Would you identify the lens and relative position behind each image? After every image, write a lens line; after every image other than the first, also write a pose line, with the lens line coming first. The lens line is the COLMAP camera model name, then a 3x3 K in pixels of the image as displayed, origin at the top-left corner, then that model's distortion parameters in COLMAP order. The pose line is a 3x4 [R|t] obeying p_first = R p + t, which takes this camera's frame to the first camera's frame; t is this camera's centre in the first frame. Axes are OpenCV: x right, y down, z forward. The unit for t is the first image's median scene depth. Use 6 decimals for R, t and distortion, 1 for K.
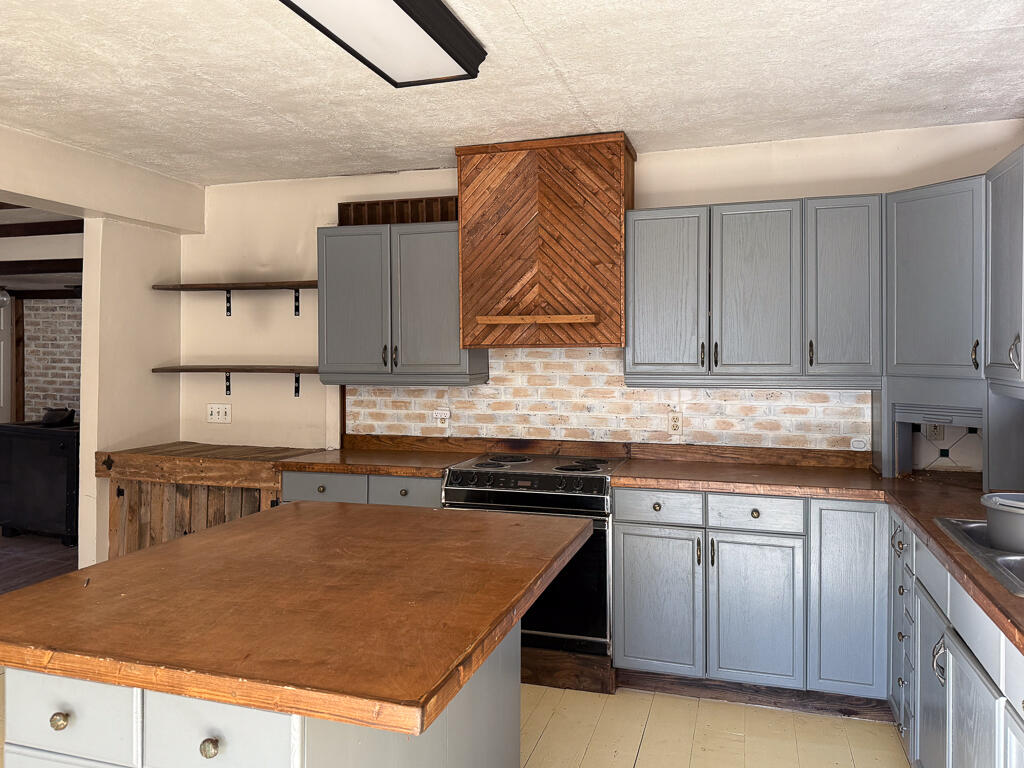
lens RADIAL K [[768.4, 0, 515.3], [0, 768.4, 353.6], [0, 0, 1]] dist [0.093522, -0.134659]
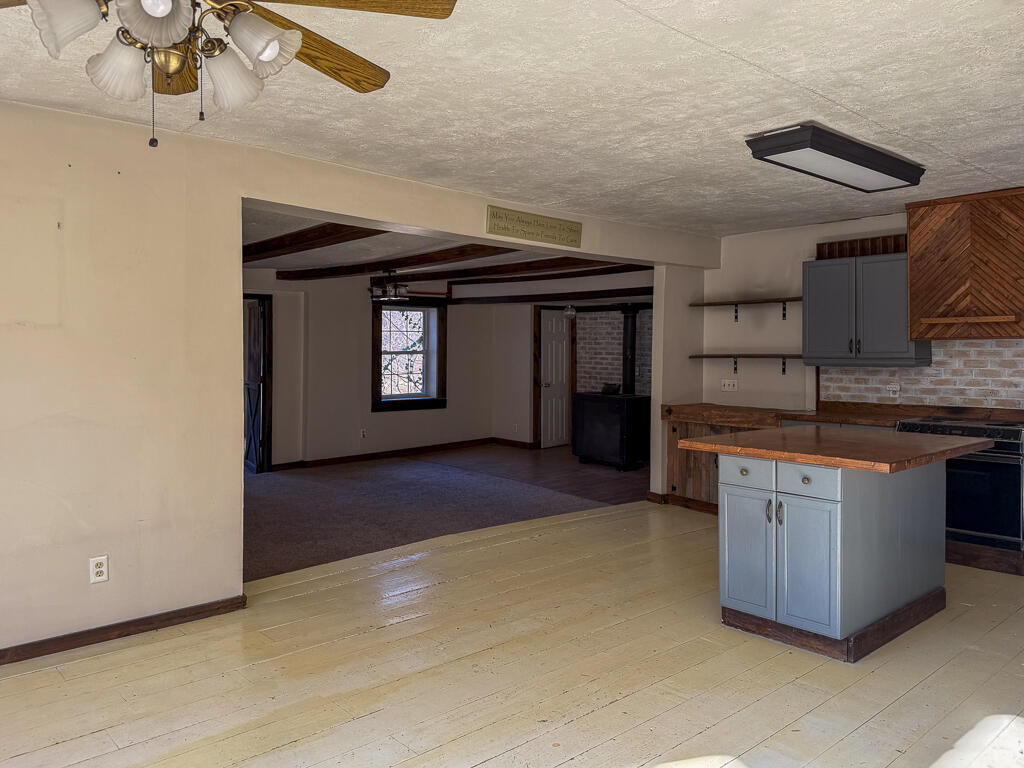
lens RADIAL K [[765.7, 0, 497.1], [0, 765.7, 360.6], [0, 0, 1]] dist [0.084808, -0.138747]
pose [[0.845772, 0.003626, -0.533533, 0.048905], [0.002517, 0.999939, 0.010787, 0.011888], [0.533539, -0.010466, 0.845711, -0.601609]]
